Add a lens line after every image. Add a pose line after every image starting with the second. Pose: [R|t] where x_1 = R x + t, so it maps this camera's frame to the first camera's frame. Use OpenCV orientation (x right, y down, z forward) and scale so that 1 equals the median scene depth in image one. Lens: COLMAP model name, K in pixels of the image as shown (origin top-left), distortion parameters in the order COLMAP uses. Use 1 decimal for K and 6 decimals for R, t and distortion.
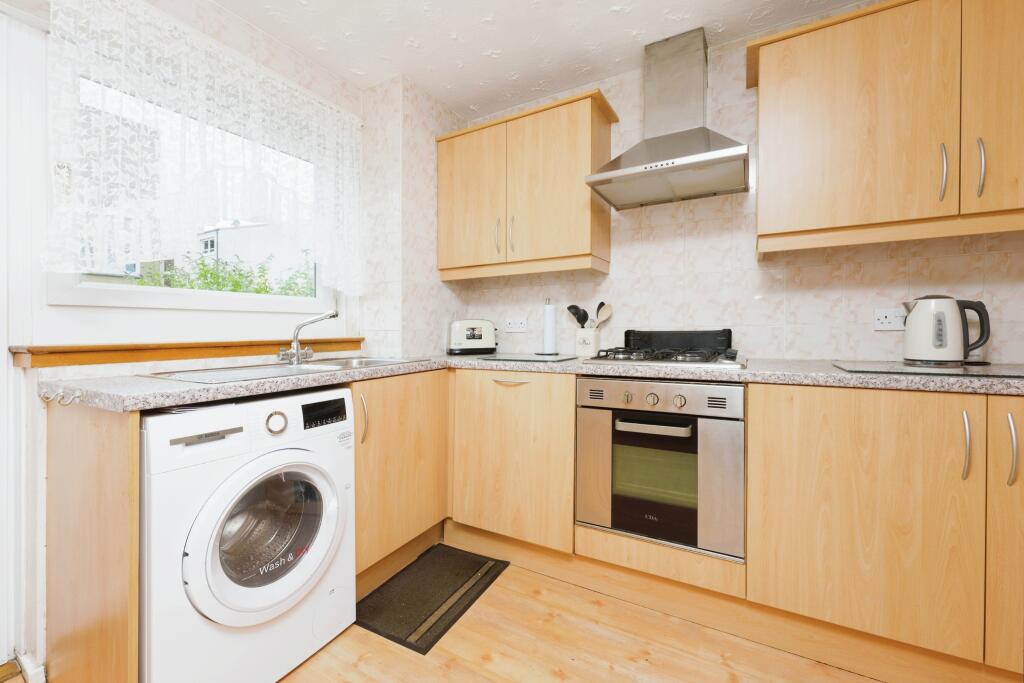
lens RADIAL K [[416.6, 0, 510.9], [0, 416.6, 331.2], [0, 0, 1]] dist [-0.003800, -0.000519]
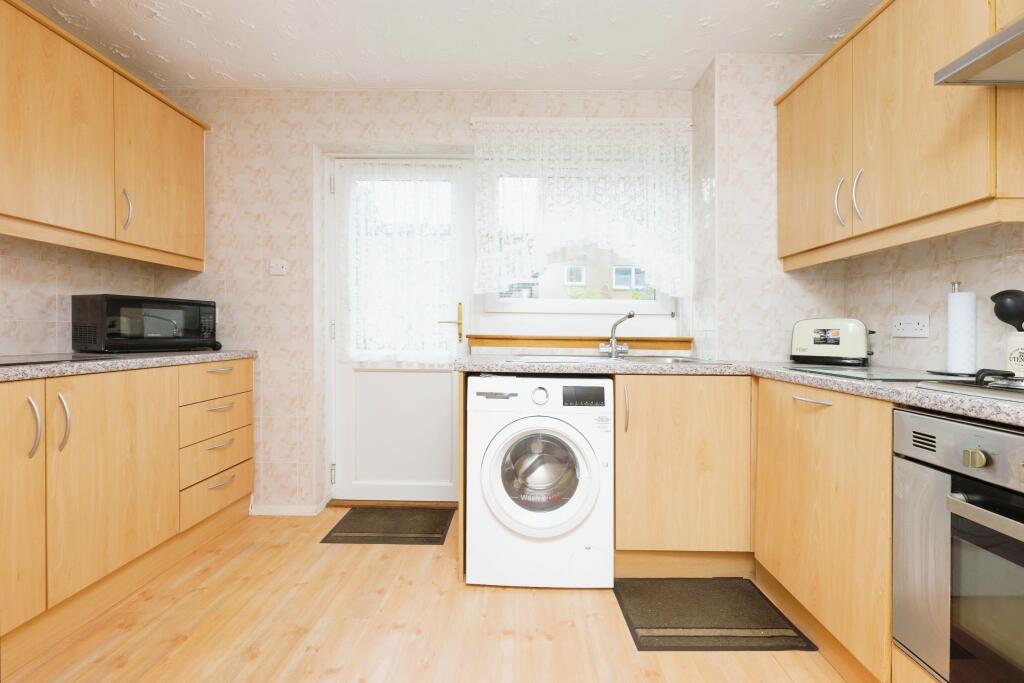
lens RADIAL K [[416.6, 0, 514.2], [0, 416.6, 335.8], [0, 0, 1]] dist [-0.003800, -0.000519]
pose [[0.479874, 0.023097, -0.877034, 0.422967], [-0.020857, 0.999671, 0.014915, 0.005891], [0.877090, 0.011135, 0.480197, 0.200068]]
